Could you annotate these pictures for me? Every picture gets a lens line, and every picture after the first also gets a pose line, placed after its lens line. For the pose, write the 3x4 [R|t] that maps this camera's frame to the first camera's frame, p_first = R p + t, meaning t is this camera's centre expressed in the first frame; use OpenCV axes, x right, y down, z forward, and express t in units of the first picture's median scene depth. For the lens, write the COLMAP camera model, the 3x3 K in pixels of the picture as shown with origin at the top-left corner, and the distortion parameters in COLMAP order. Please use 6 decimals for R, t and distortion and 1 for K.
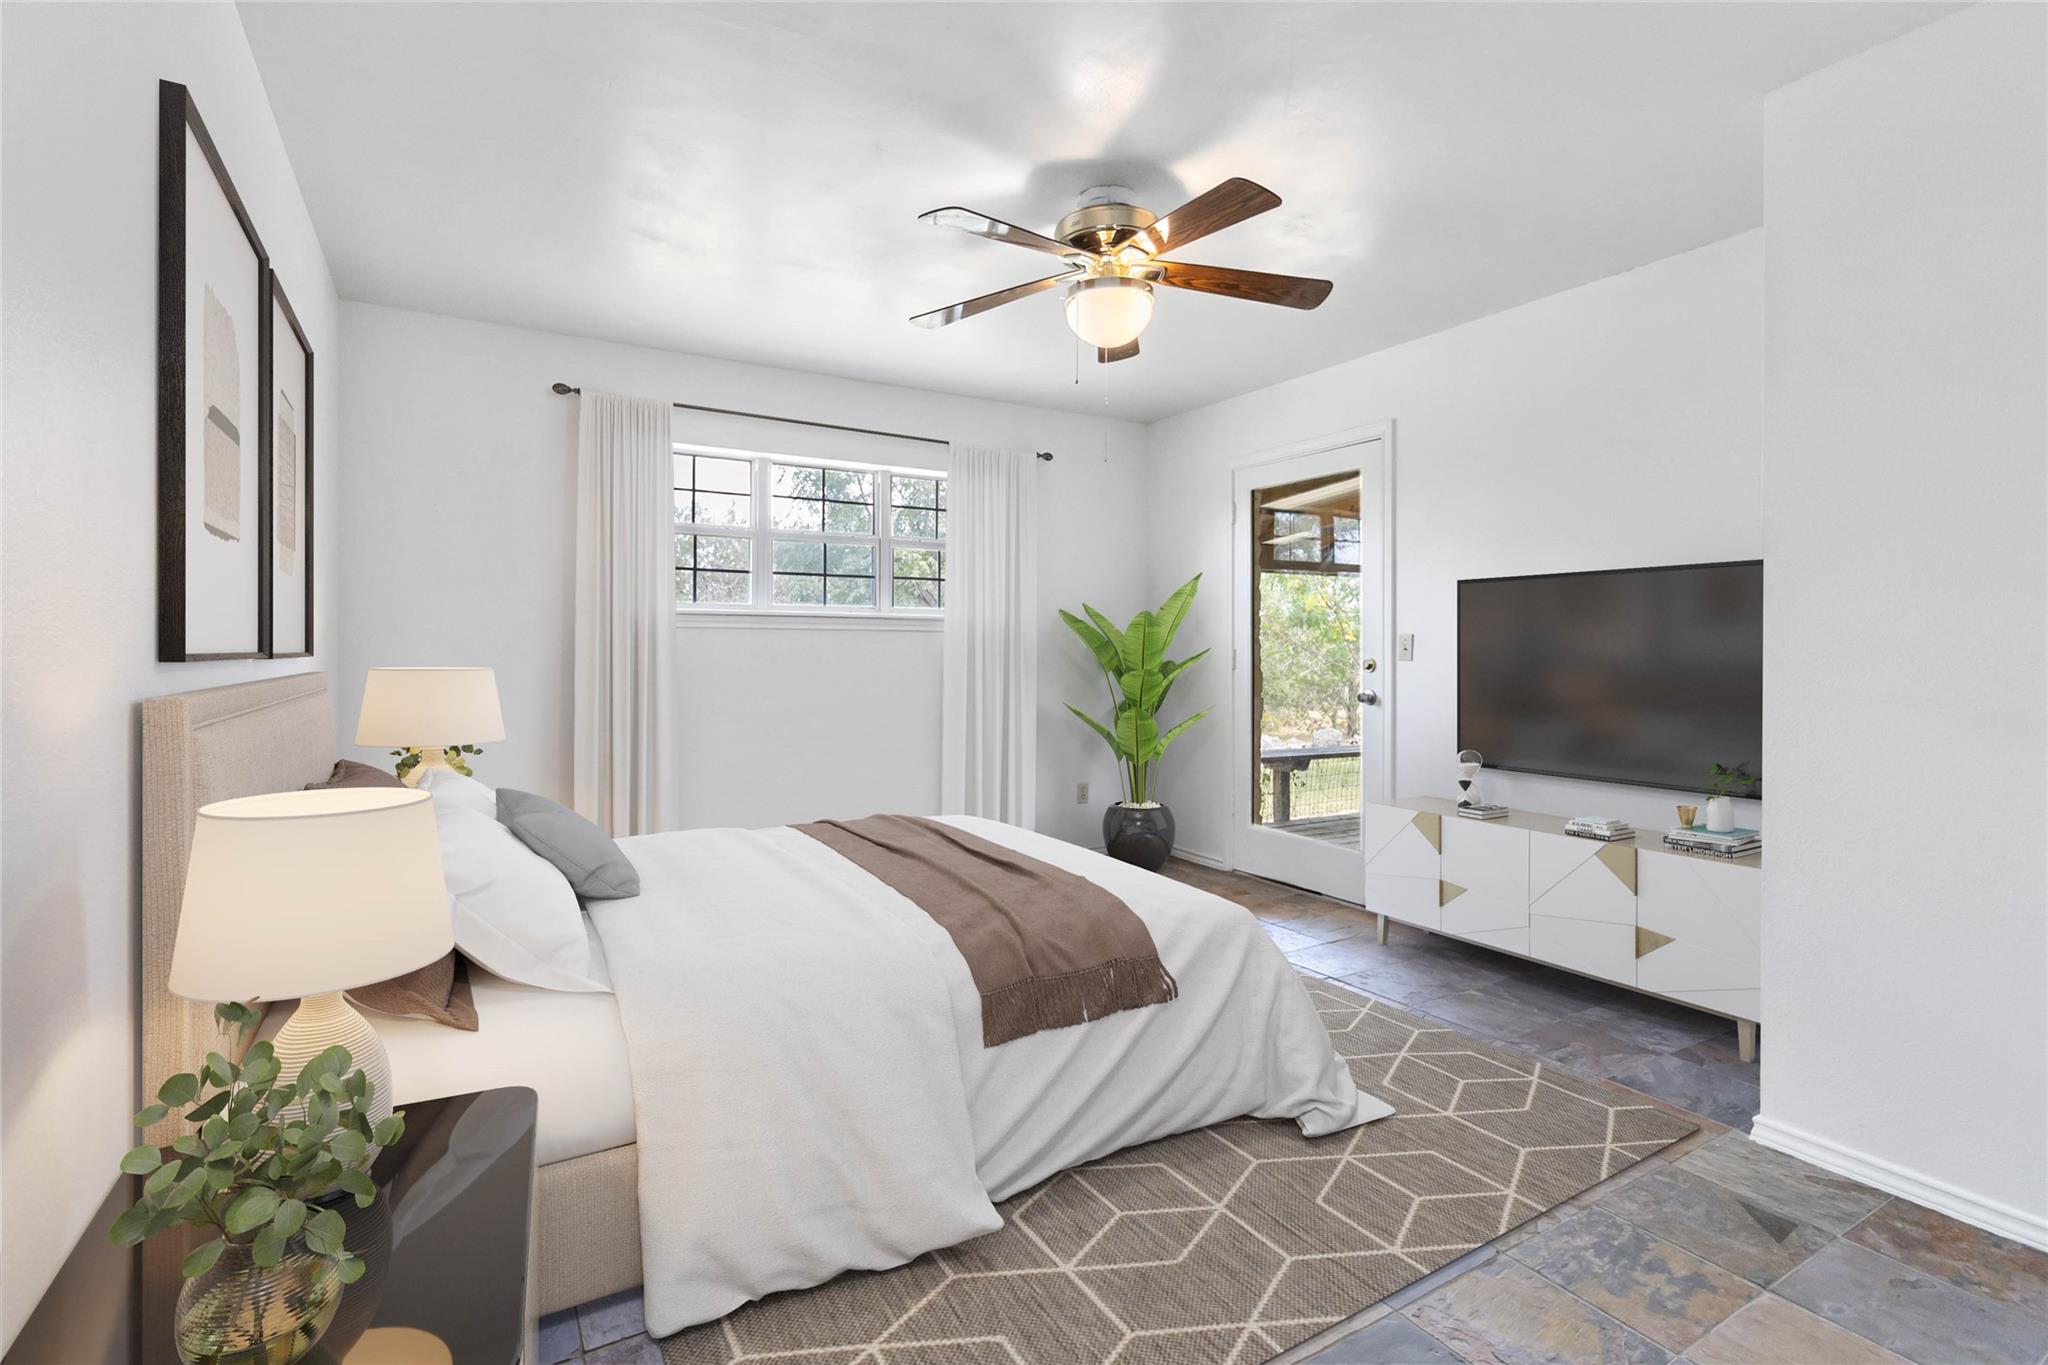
lens RADIAL K [[960.3, 0, 1031.7], [0, 960.3, 652.5], [0, 0, 1]] dist [0.002605, 0.000645]
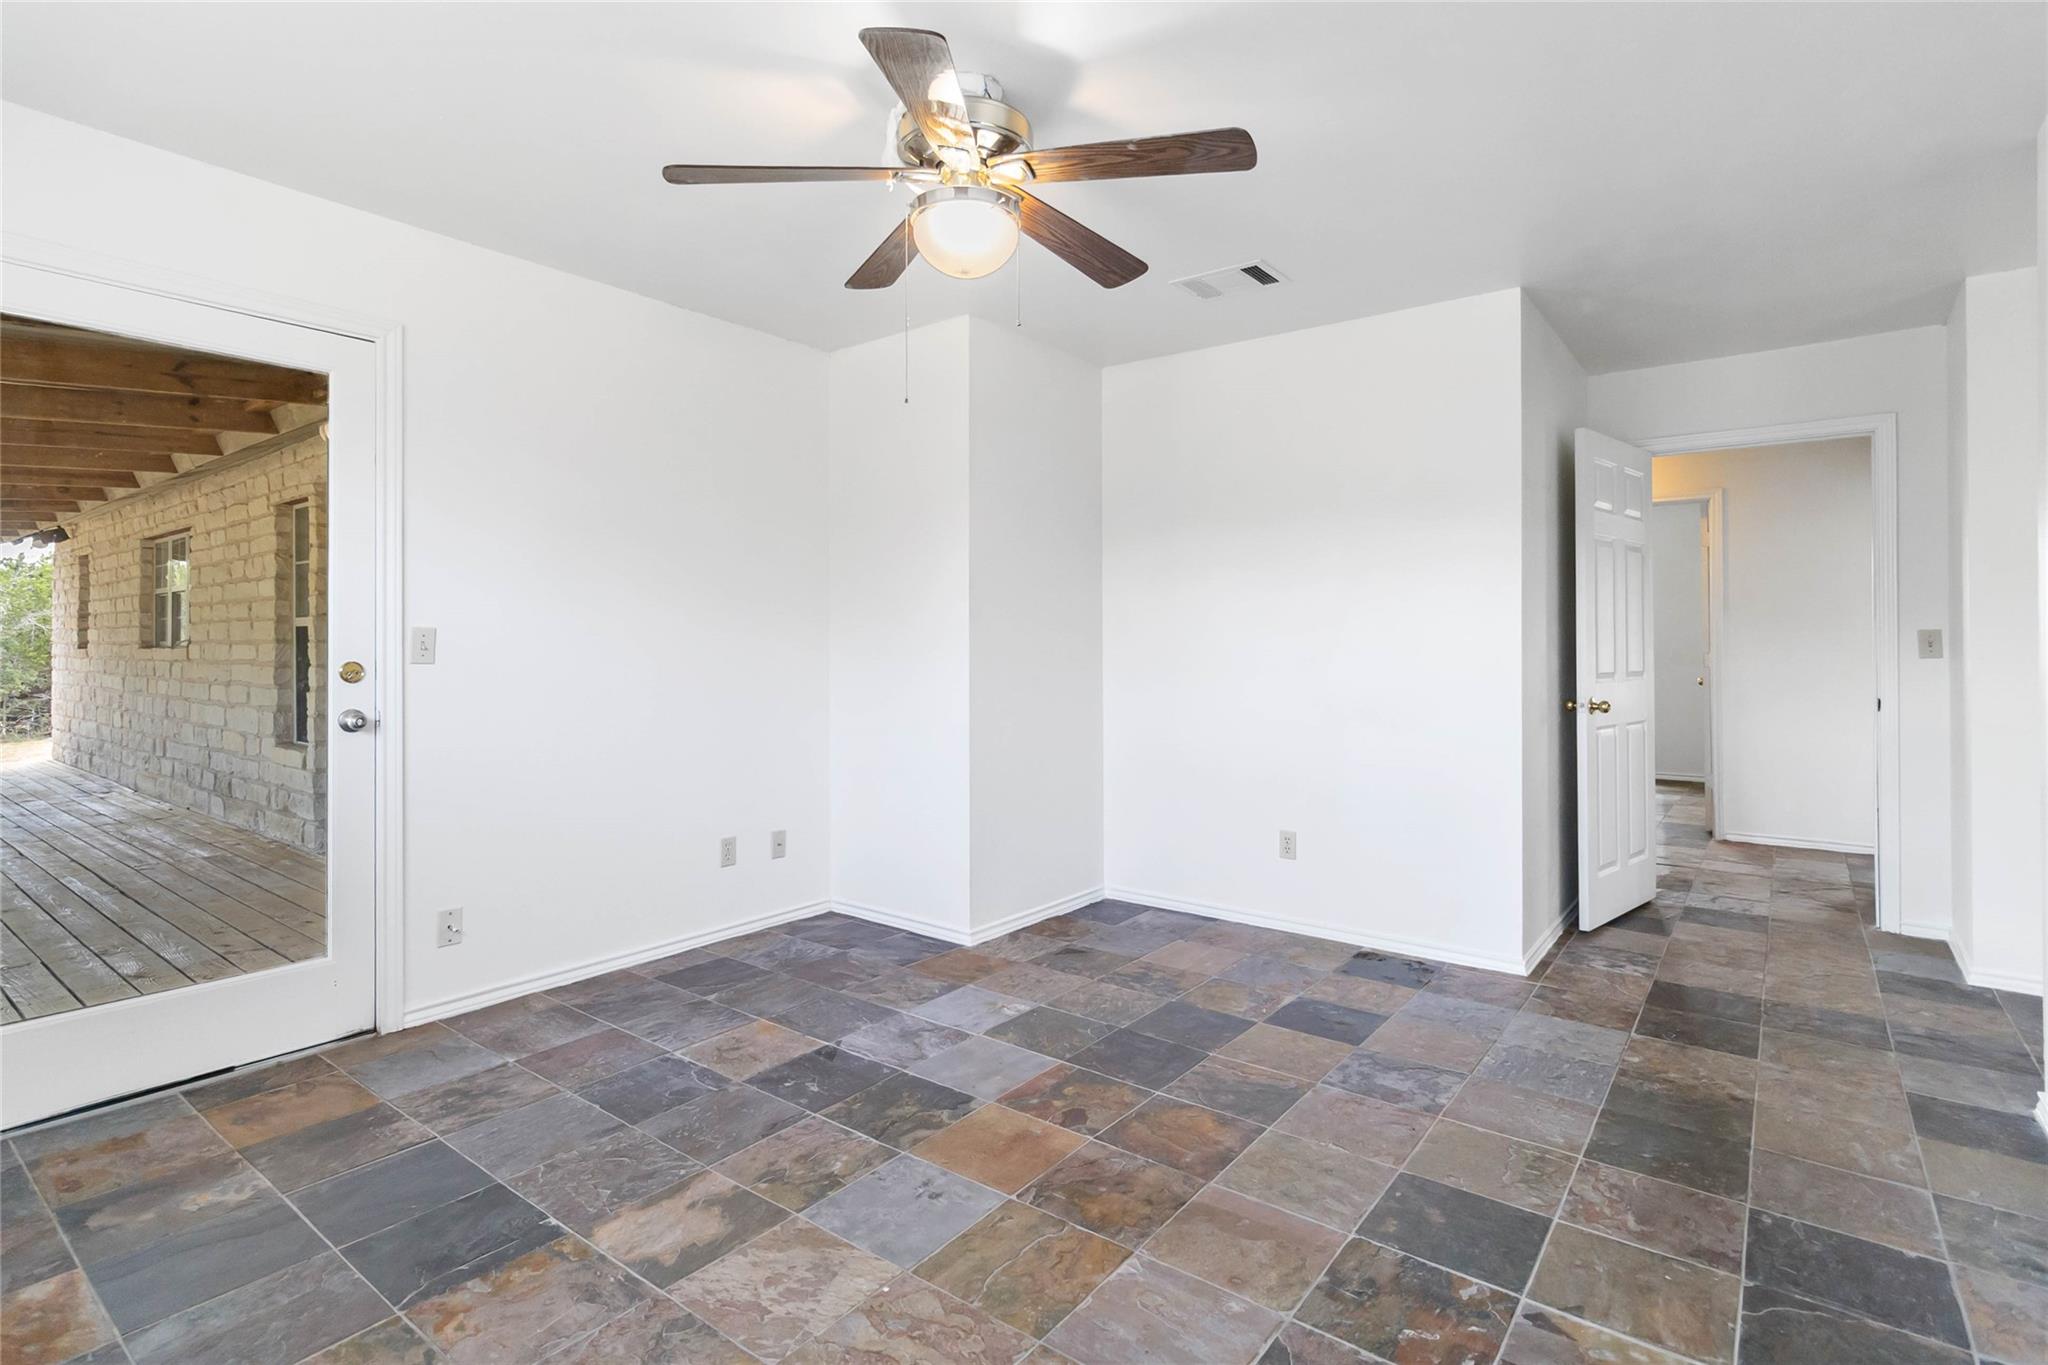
lens RADIAL K [[960.3, 0, 1031.7], [0, 960.3, 652.5], [0, 0, 1]] dist [0.002605, 0.000645]
pose [[-0.357655, -0.005020, 0.933840, -0.682524], [0.002939, 0.999975, 0.006501, -0.006179], [-0.933849, 0.005069, -0.357631, 1.234928]]
